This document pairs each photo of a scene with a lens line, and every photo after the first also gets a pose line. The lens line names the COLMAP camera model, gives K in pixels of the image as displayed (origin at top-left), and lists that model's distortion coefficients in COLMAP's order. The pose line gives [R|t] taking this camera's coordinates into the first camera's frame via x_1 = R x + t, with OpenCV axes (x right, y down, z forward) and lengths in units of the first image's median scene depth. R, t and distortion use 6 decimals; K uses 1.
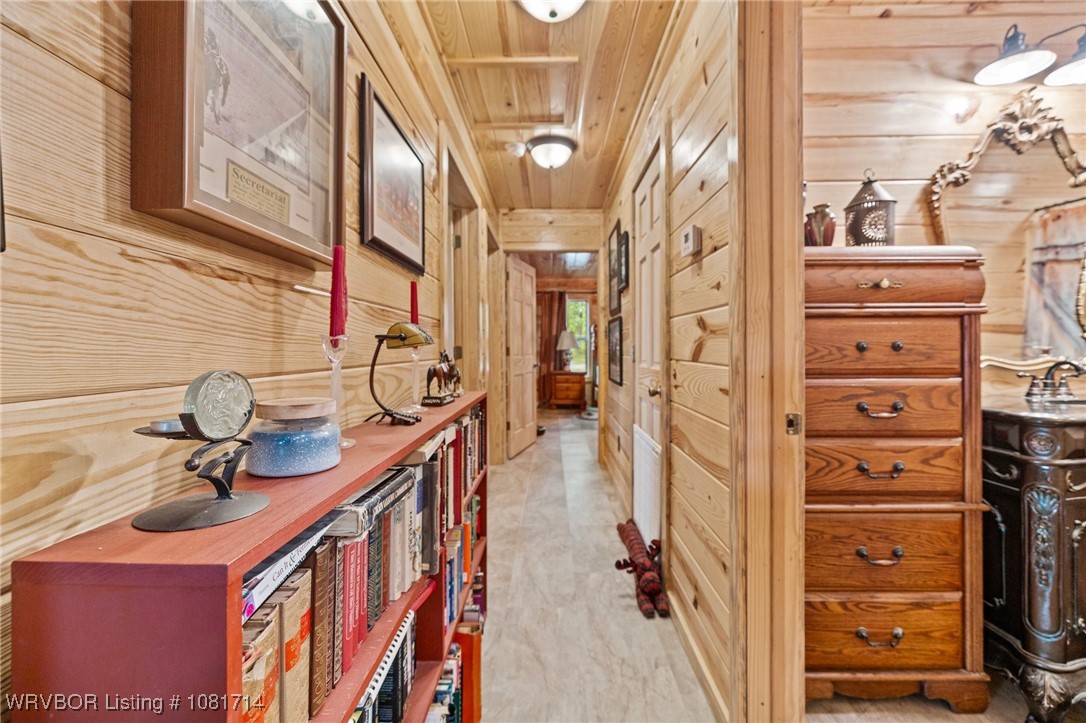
lens RADIAL K [[452.5, 0, 543.8], [0, 452.5, 359.4], [0, 0, 1]] dist [-0.000559, 0.000345]
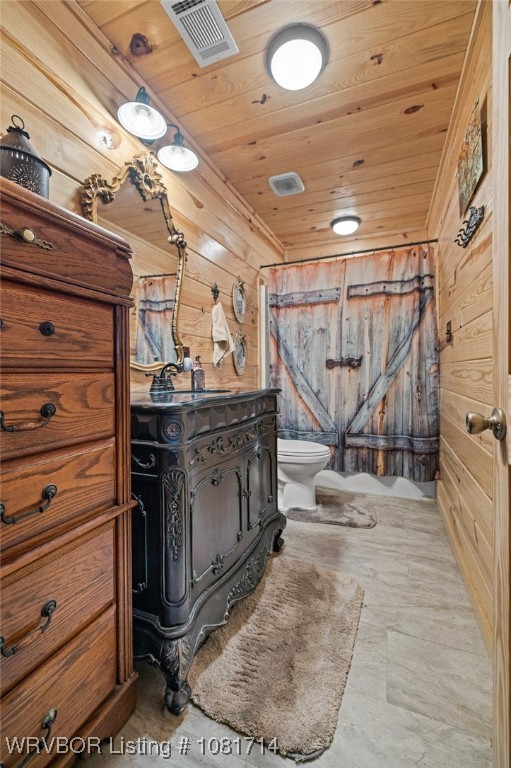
lens RADIAL K [[325.7, 0, 259.8], [0, 325.7, 367.8], [0, 0, 1]] dist [0.000643, -0.000361]
pose [[0.359393, 0.015150, 0.933063, 0.353639], [0.016992, 0.999596, -0.022775, 0.045510], [-0.933032, 0.024040, 0.358990, 0.418717]]
